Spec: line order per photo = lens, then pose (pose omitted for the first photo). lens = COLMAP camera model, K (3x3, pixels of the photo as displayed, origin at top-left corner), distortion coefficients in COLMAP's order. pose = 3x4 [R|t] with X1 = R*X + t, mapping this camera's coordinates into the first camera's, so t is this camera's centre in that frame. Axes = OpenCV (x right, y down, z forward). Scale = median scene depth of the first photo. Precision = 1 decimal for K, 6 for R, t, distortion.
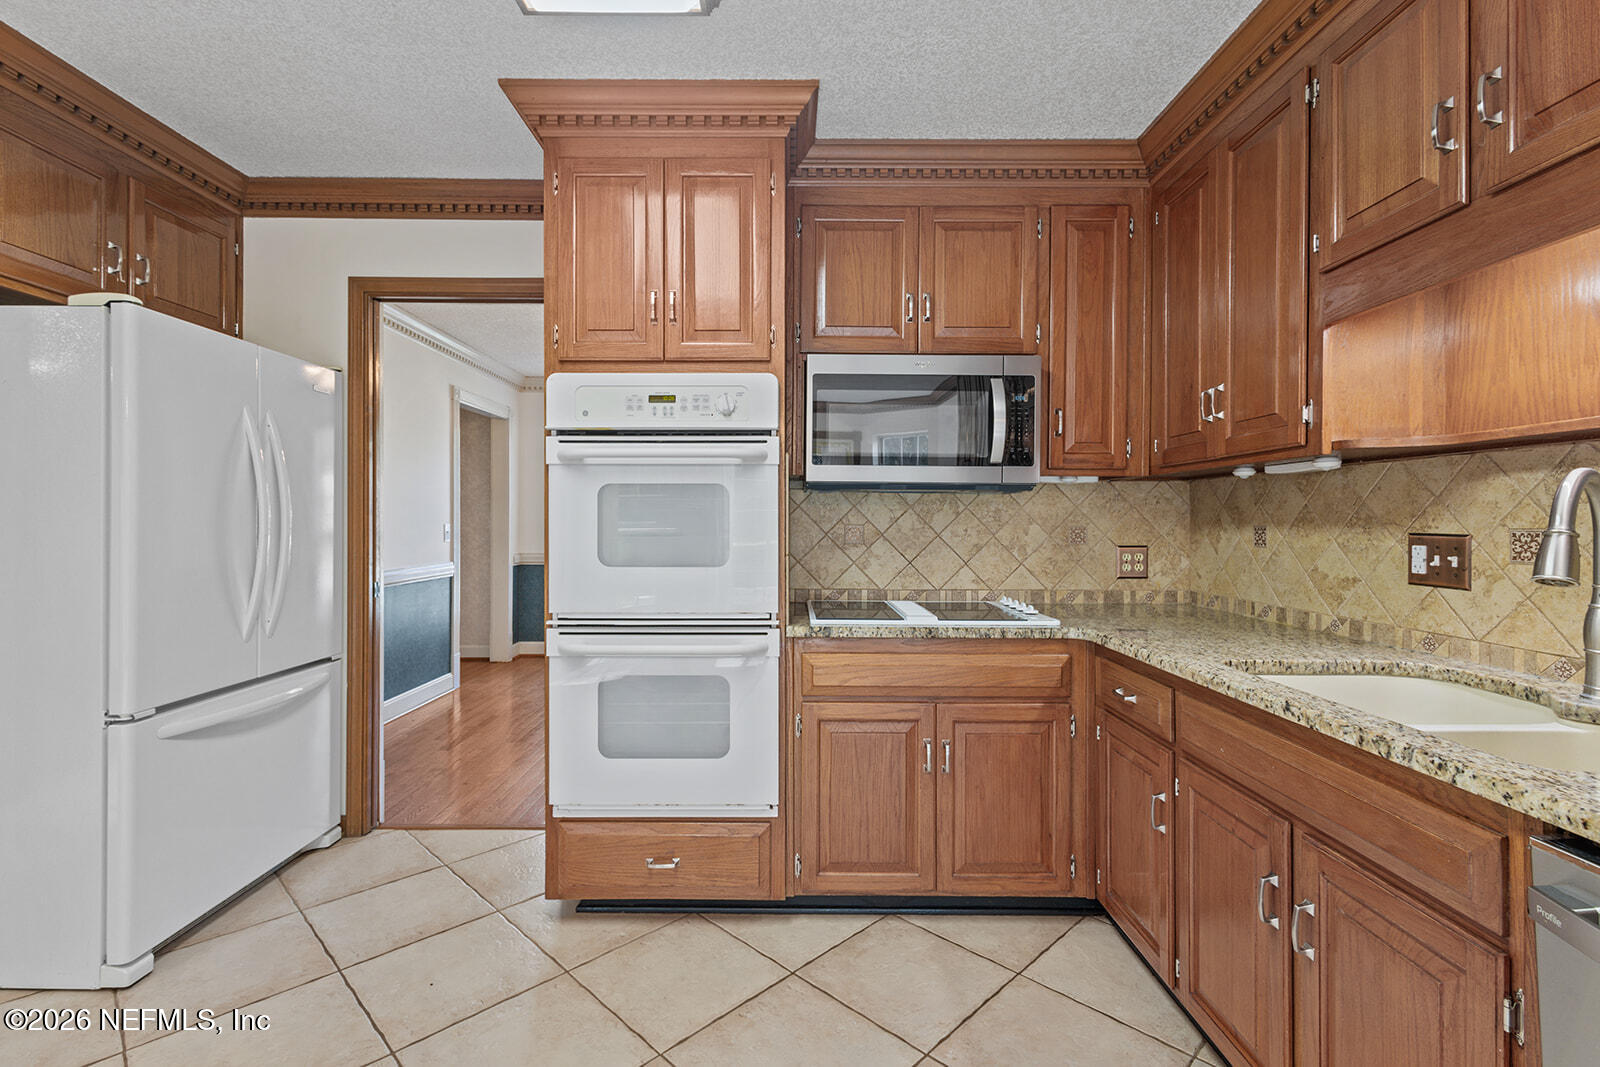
lens RADIAL K [[731.7, 0, 788.1], [0, 731.7, 525.5], [0, 0, 1]] dist [-0.002858, -0.003513]
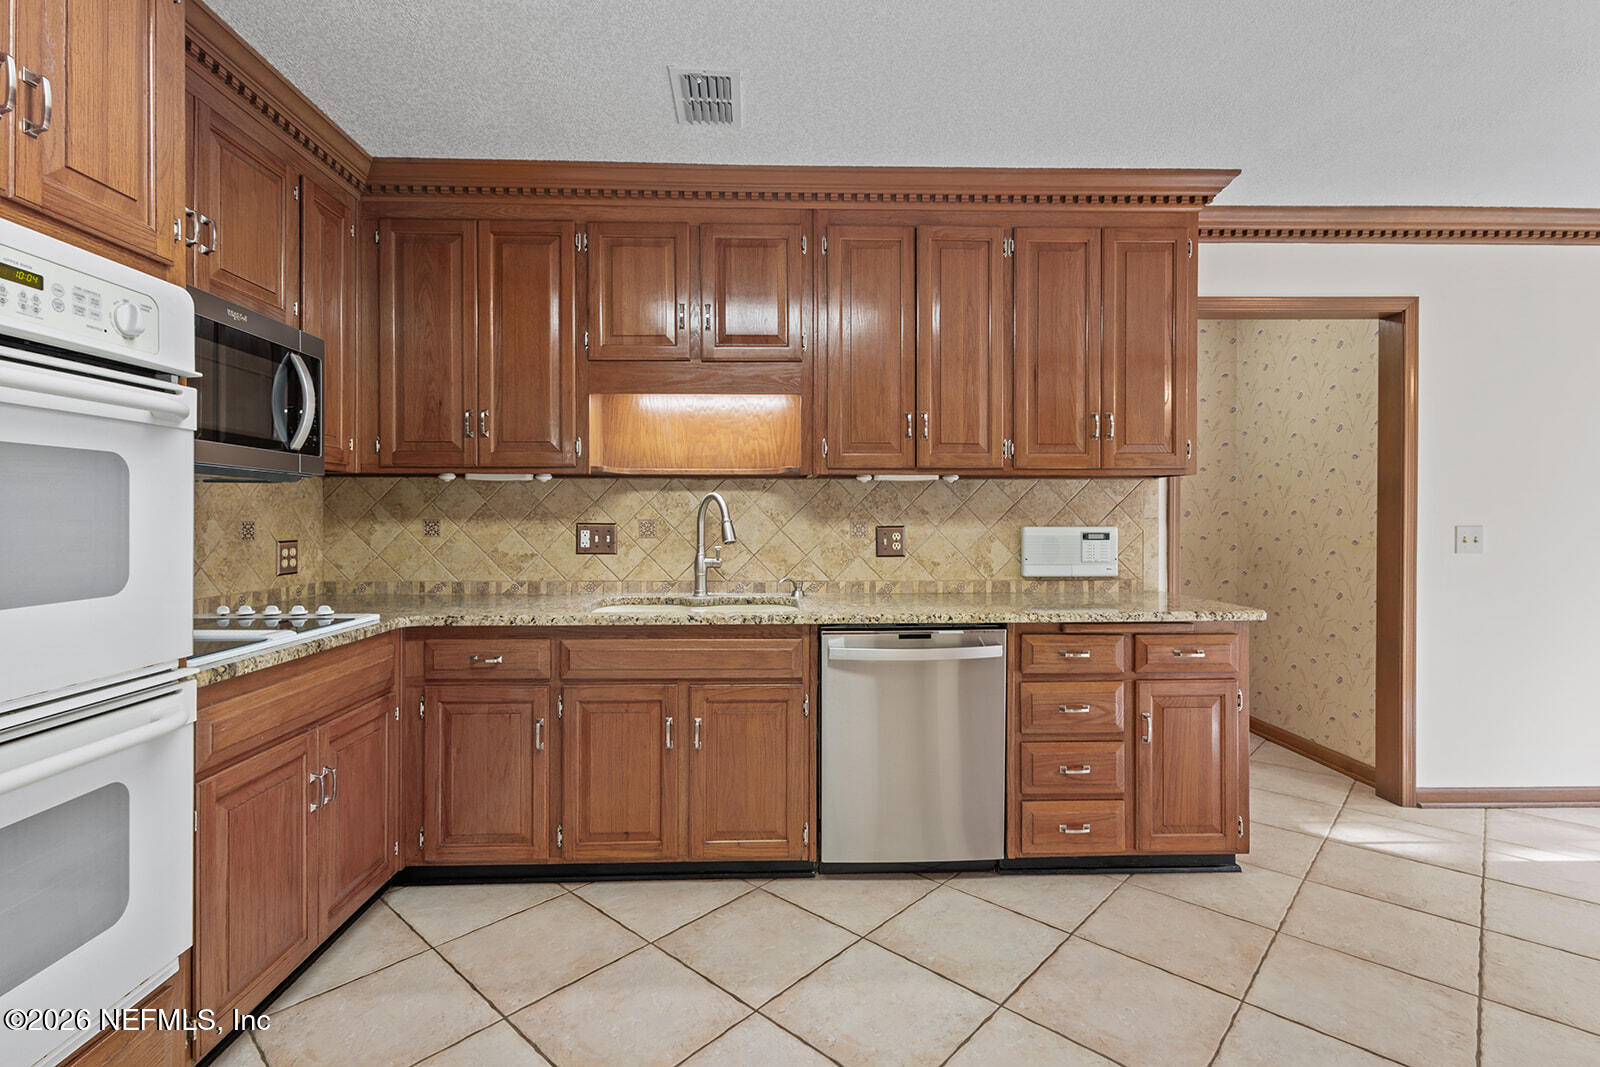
lens RADIAL K [[731.7, 0, 787.9], [0, 731.7, 521.2], [0, 0, 1]] dist [-0.002858, -0.003513]
pose [[-0.026612, -0.008146, 0.999613, -0.688539], [0.004439, 0.999956, 0.008267, -0.004484], [-0.999636, 0.004657, -0.026575, 0.481625]]
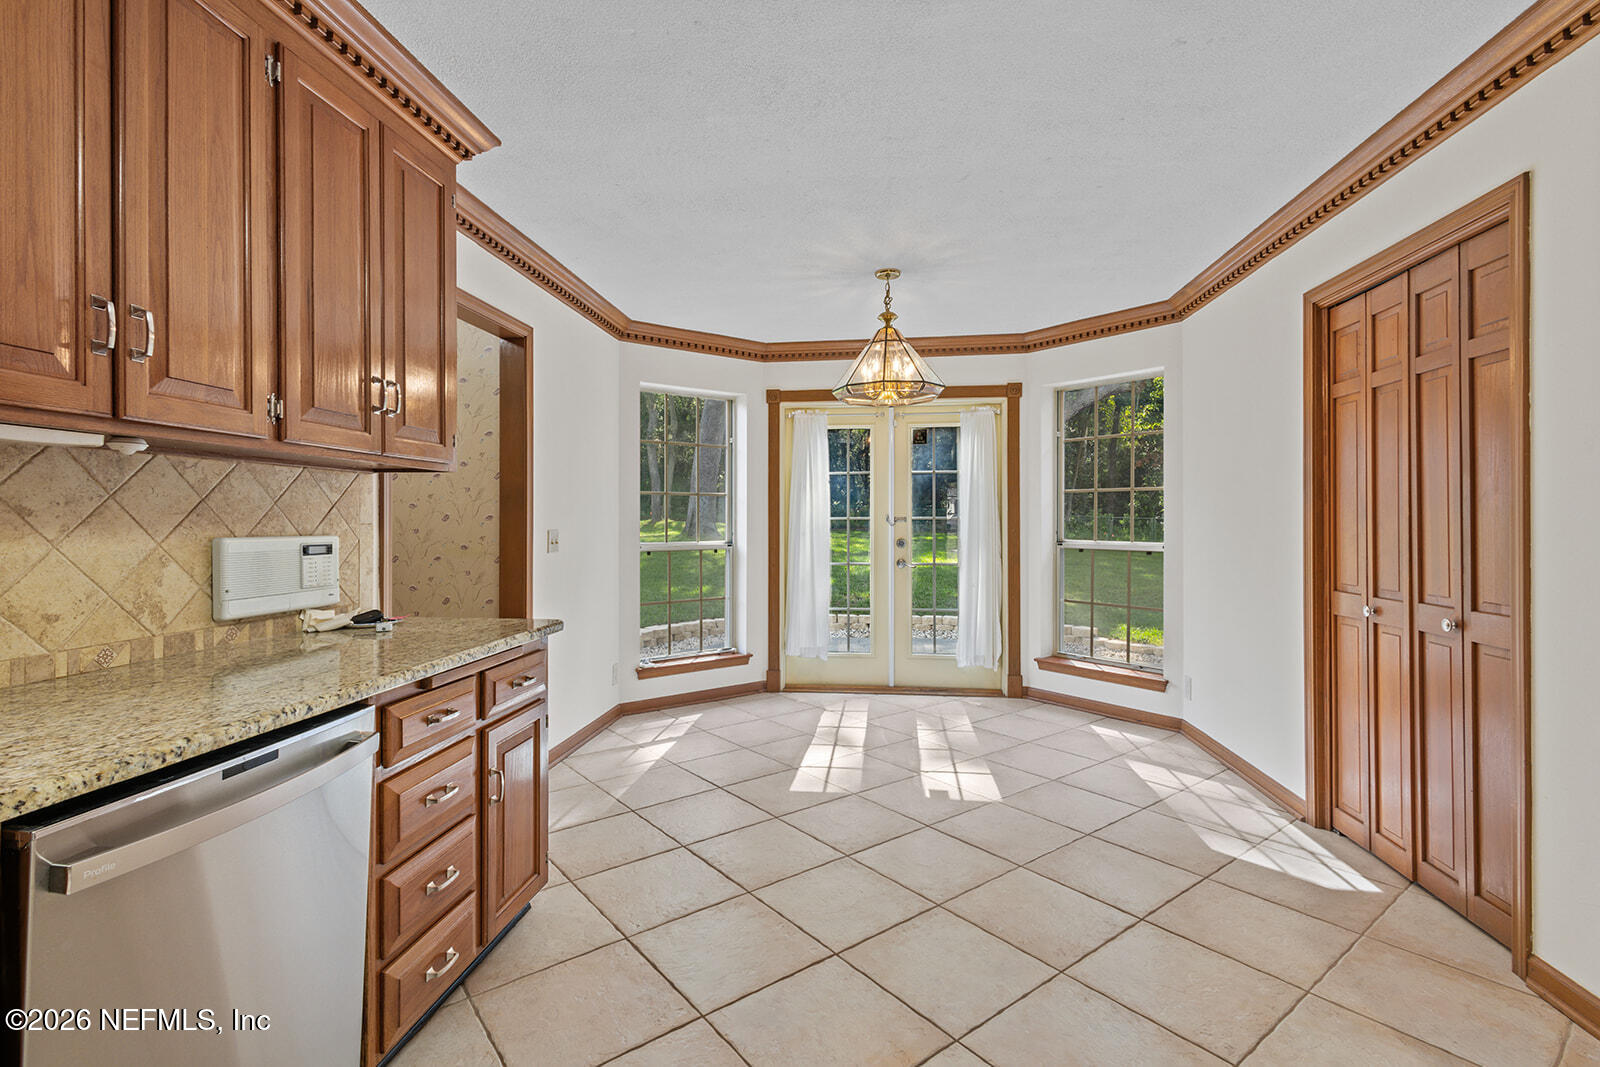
lens RADIAL K [[731.7, 0, 797.8], [0, 731.7, 527.0], [0, 0, 1]] dist [-0.002858, -0.003513]
pose [[-0.991785, -0.003646, 0.127861, -0.101452], [-0.002421, 0.999950, 0.009738, -0.003184], [-0.127890, 0.009349, -0.991744, 0.731303]]
